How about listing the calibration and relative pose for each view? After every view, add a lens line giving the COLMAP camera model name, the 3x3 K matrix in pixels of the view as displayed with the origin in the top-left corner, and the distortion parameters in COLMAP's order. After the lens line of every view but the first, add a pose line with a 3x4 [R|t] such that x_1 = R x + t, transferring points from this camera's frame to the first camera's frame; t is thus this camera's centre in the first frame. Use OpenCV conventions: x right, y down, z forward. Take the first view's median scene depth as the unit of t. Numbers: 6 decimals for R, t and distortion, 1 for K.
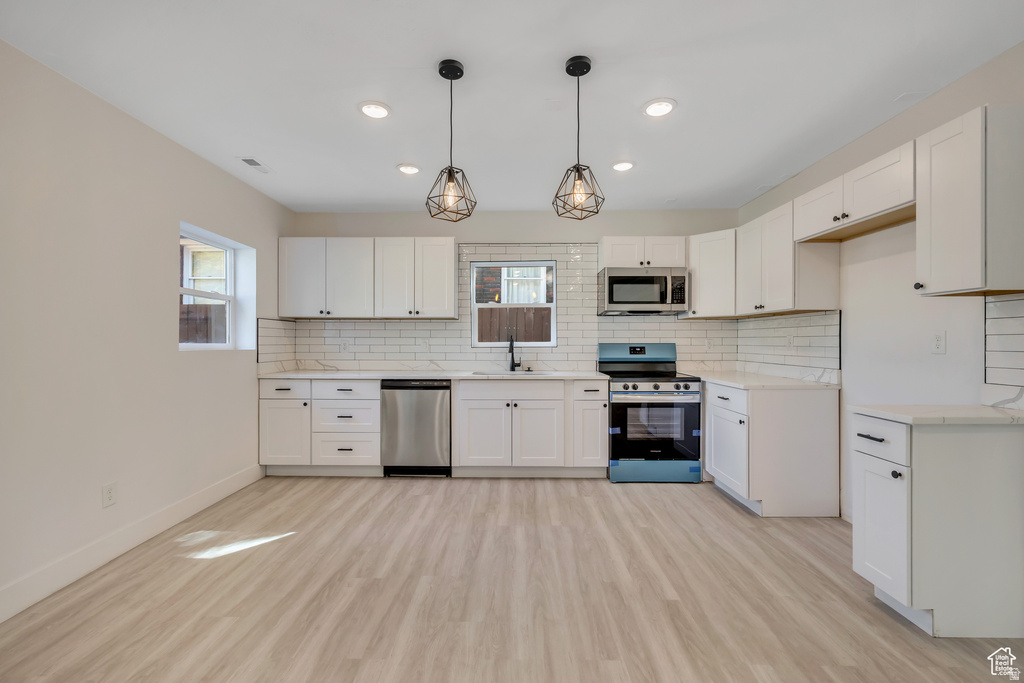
lens RADIAL K [[436.9, 0, 508.2], [0, 436.9, 343.8], [0, 0, 1]] dist [-0.008607, 0.001253]
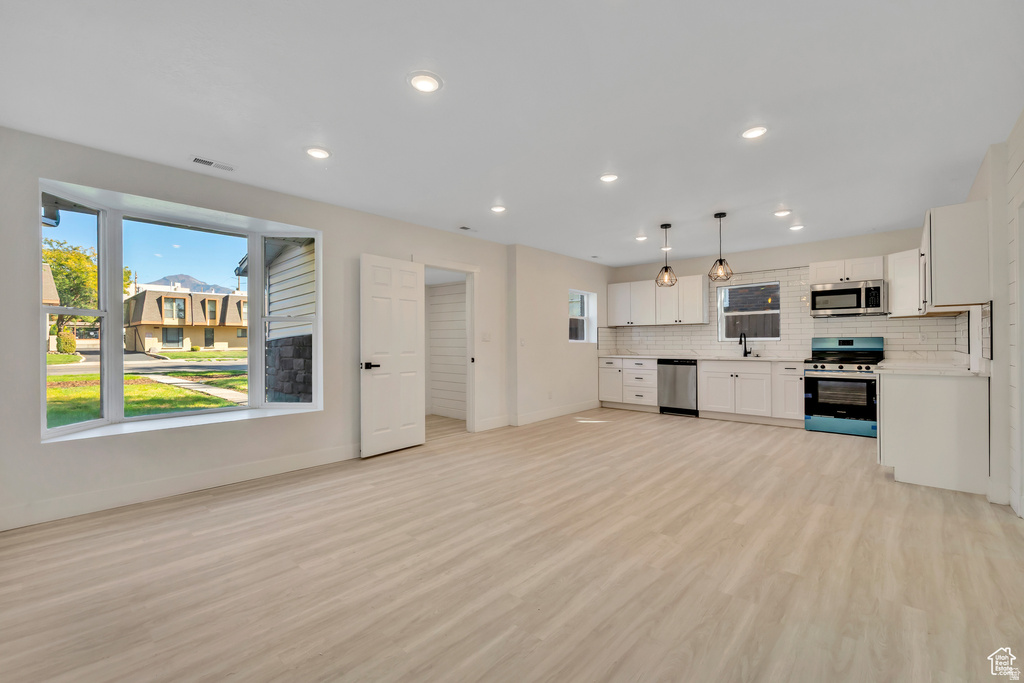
lens RADIAL K [[436.9, 0, 510.6], [0, 436.9, 341.4], [0, 0, 1]] dist [-0.008607, 0.001253]
pose [[0.749277, -0.008083, -0.662208, 0.445110], [0.005952, 0.999967, -0.005470, 0.013695], [0.662230, 0.000157, 0.749300, -0.755615]]
